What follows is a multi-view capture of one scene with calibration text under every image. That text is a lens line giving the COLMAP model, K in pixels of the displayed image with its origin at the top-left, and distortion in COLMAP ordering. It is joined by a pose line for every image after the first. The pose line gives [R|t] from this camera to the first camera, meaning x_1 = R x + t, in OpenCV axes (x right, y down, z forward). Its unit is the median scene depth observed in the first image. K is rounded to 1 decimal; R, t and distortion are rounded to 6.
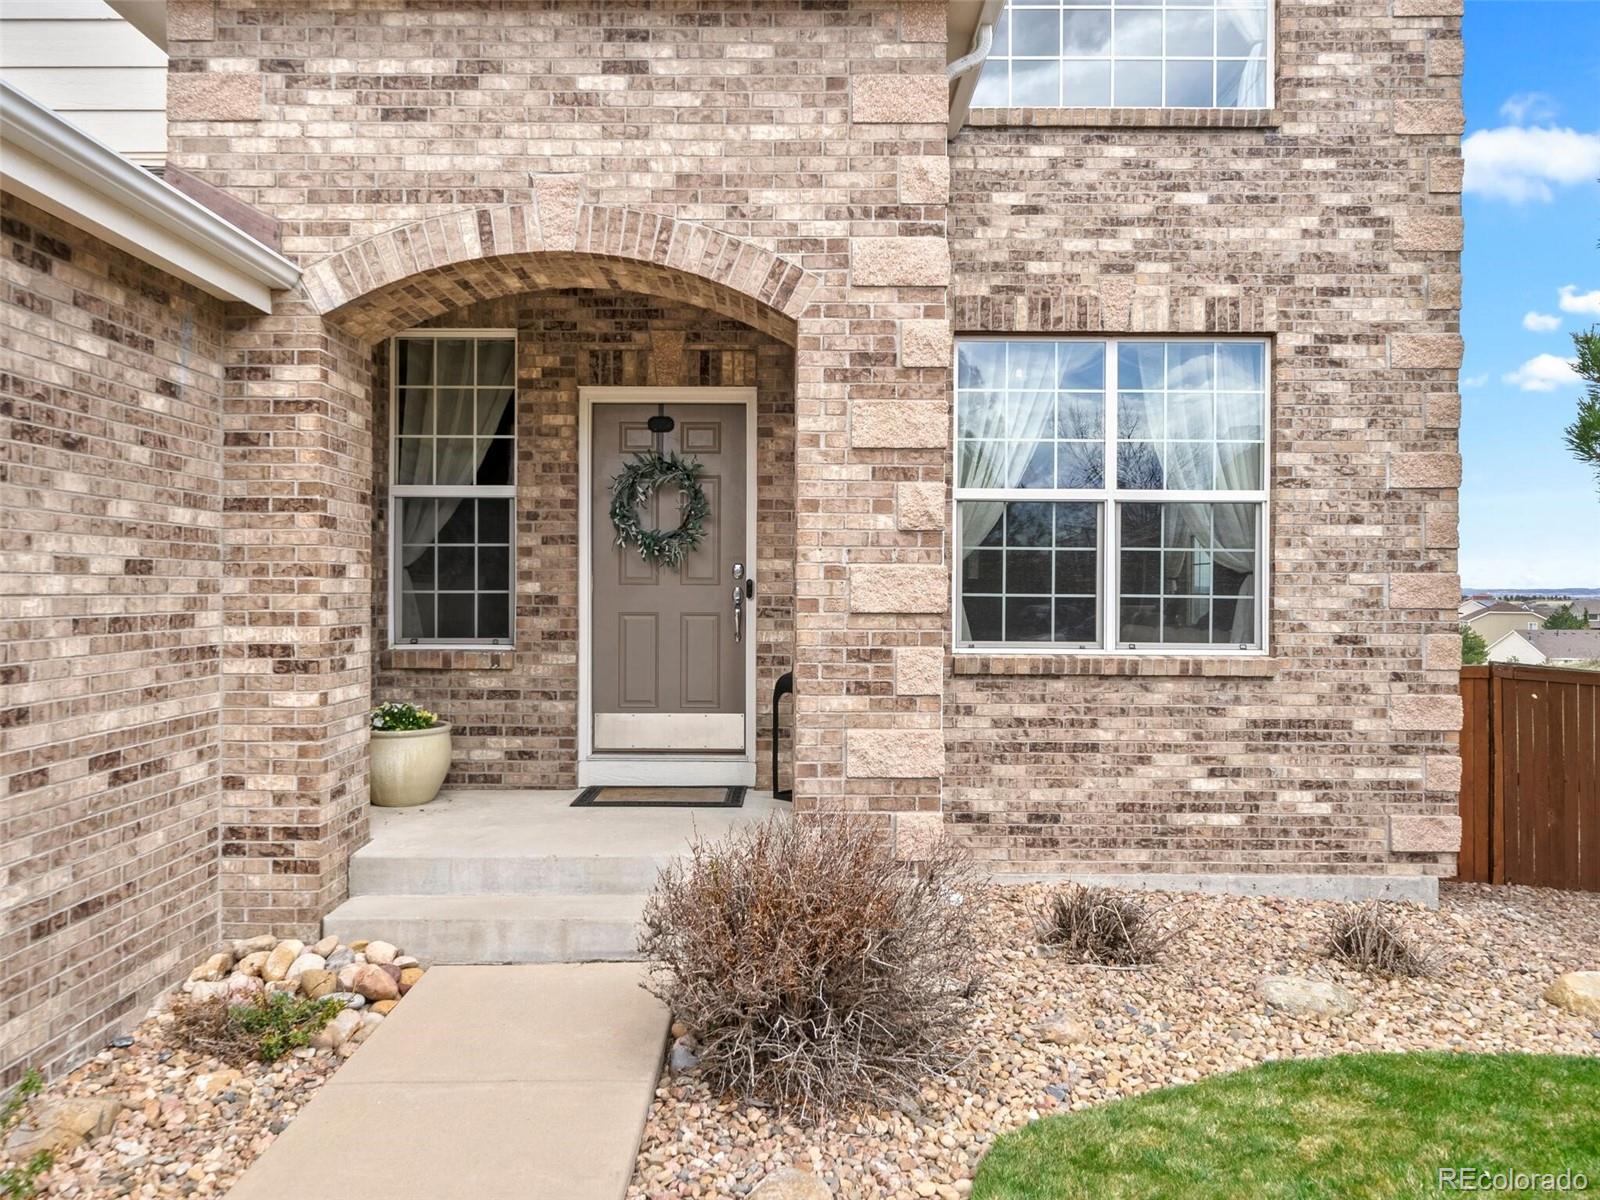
lens RADIAL K [[1122.0, 0, 800.2], [0, 1122.0, 592.3], [0, 0, 1]] dist [-0.002998, -0.000768]
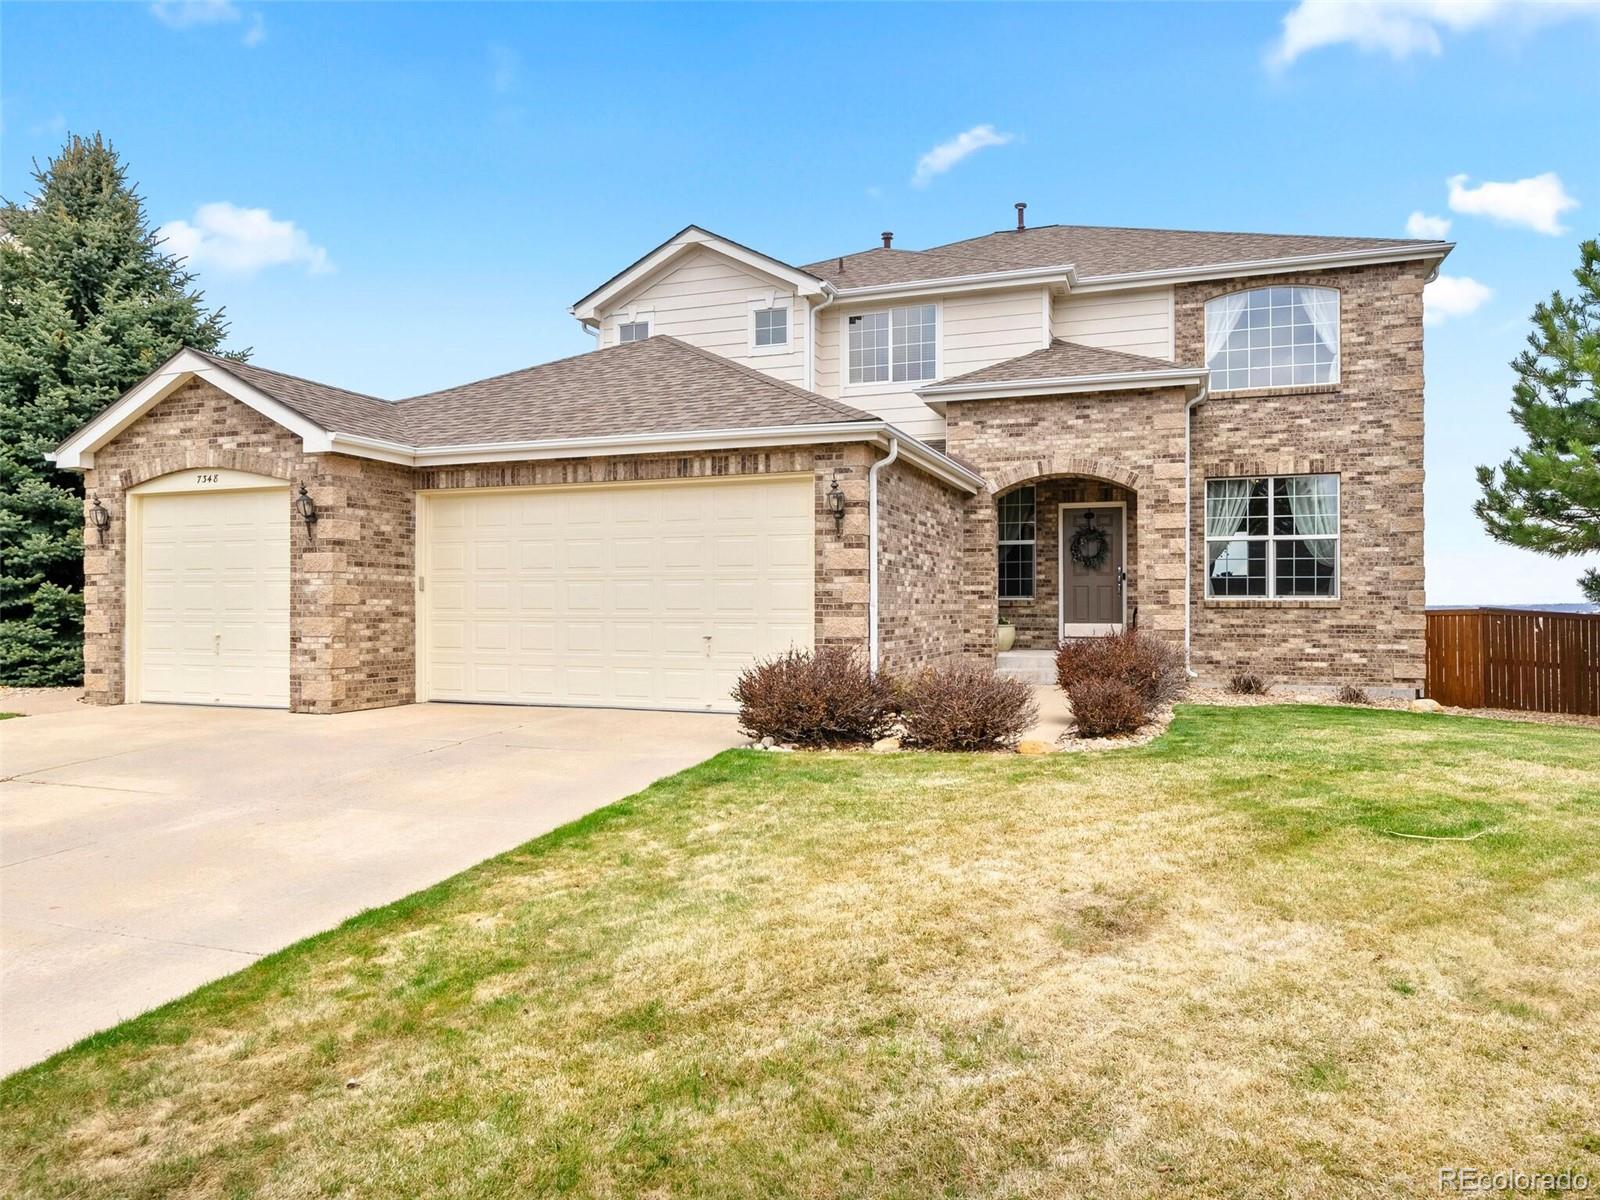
lens RADIAL K [[1064.6, 0, 806.7], [0, 1064.6, 597.1], [0, 0, 1]] dist [0.009295, 0.001220]
pose [[0.940538, -0.007268, -0.339612, 0.107394], [0.001456, 0.999848, -0.017367, 0.090755], [0.339687, 0.015840, 0.940405, -1.672718]]
